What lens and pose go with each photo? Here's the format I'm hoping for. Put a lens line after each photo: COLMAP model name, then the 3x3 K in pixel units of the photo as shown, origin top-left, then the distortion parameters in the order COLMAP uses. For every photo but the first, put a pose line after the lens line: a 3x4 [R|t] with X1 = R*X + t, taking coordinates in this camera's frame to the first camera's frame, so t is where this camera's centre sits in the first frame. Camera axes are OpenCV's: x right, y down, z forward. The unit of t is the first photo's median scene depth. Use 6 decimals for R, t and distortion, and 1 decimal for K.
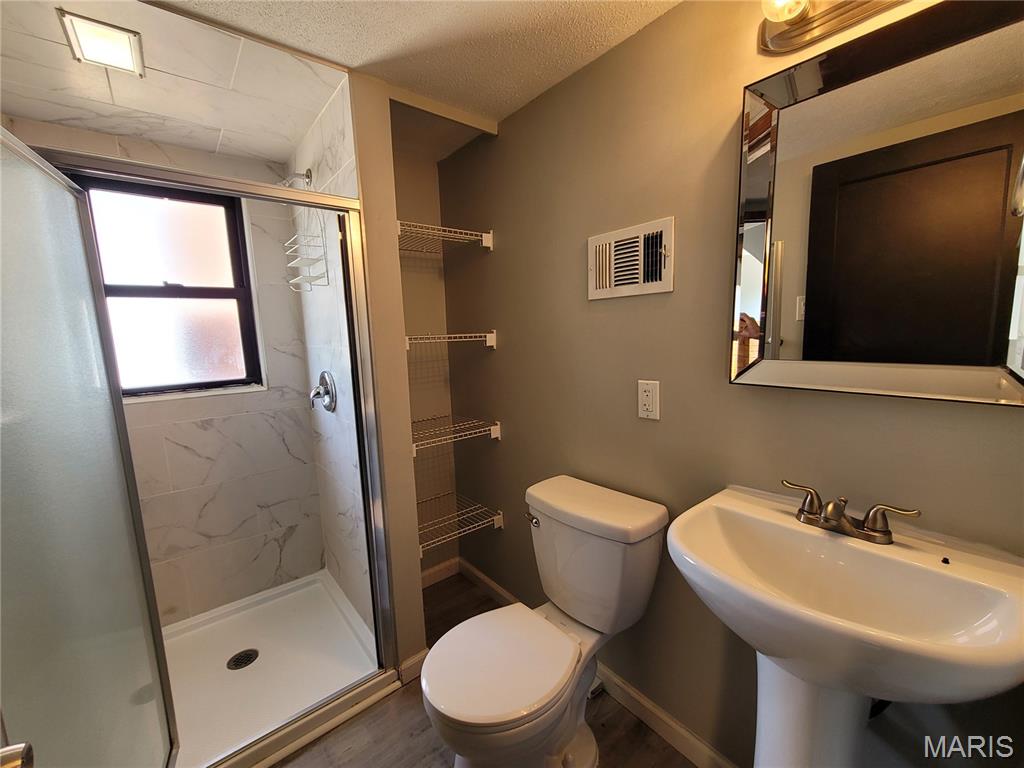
lens RADIAL K [[415.7, 0, 506.2], [0, 415.7, 390.4], [0, 0, 1]] dist [-0.000107, -0.000485]
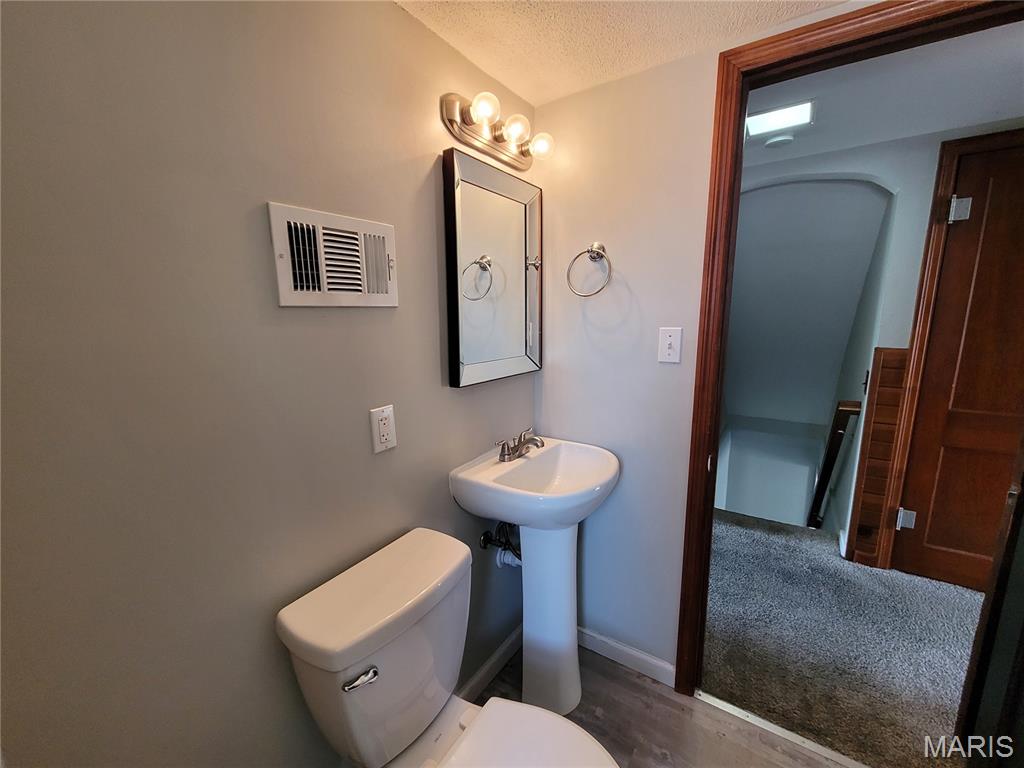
lens RADIAL K [[415.7, 0, 506.2], [0, 415.7, 390.4], [0, 0, 1]] dist [-0.000107, -0.000485]
pose [[-0.288452, -0.133683, 0.948116, -0.552115], [0.159447, 0.969673, 0.185232, -0.178890], [-0.944125, 0.204605, -0.258389, 0.989539]]
